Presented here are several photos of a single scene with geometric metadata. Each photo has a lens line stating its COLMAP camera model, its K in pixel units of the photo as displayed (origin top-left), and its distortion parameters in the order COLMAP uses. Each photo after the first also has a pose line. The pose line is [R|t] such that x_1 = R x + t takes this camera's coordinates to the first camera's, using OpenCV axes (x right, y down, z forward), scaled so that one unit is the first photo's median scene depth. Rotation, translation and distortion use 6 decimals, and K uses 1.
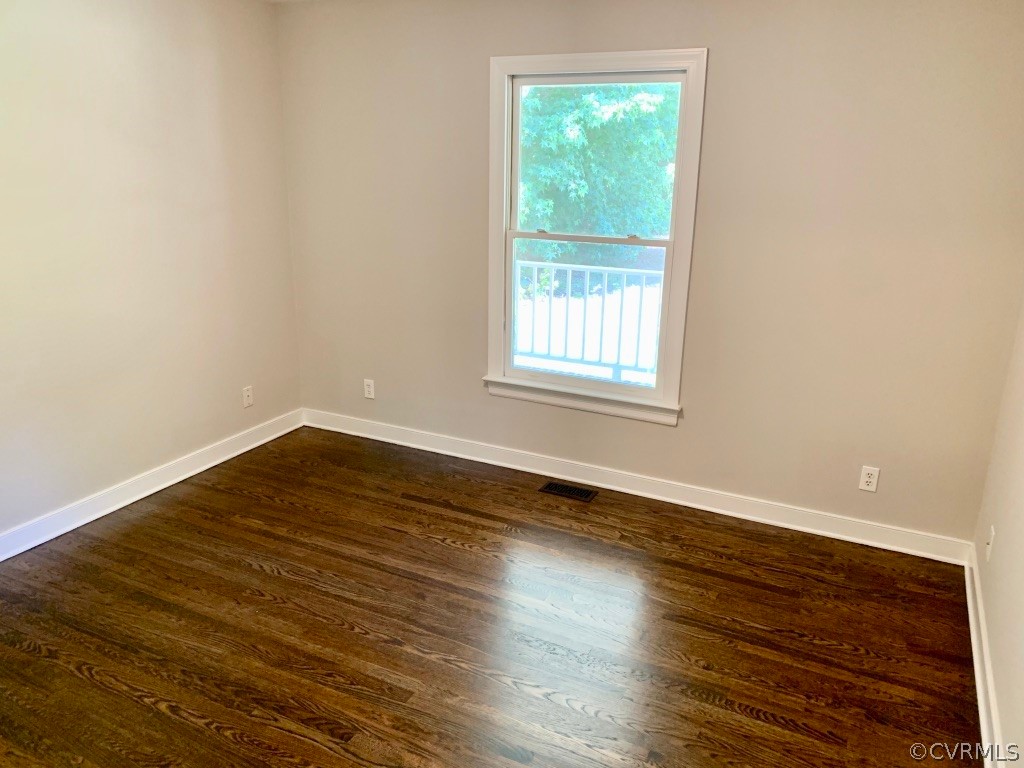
lens RADIAL K [[772.6, 0, 512.0], [0, 772.6, 384.0], [0, 0, 1]] dist [-0.005692, -0.098081]
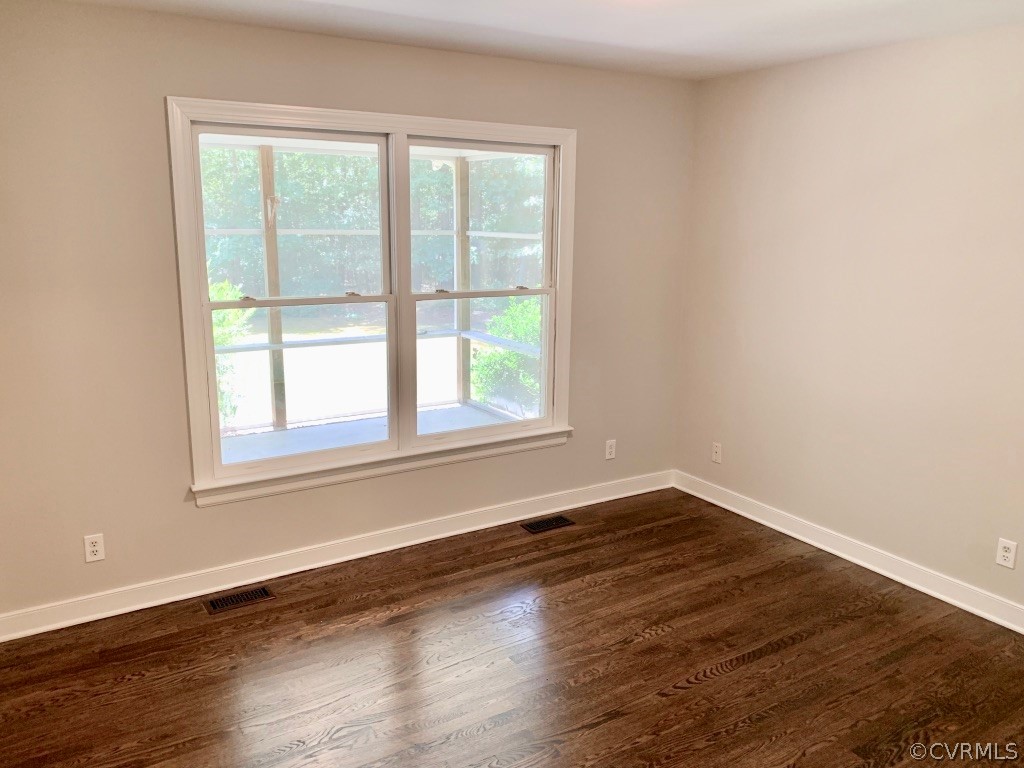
lens RADIAL K [[780.3, 0, 506.4], [0, 780.3, 385.9], [0, 0, 1]] dist [0.075496, -0.104369]
pose [[0.513887, -0.187997, 0.837005, -0.596455], [0.246642, 0.966874, 0.065738, -0.094986], [-0.821637, 0.172659, 0.543232, 0.304241]]
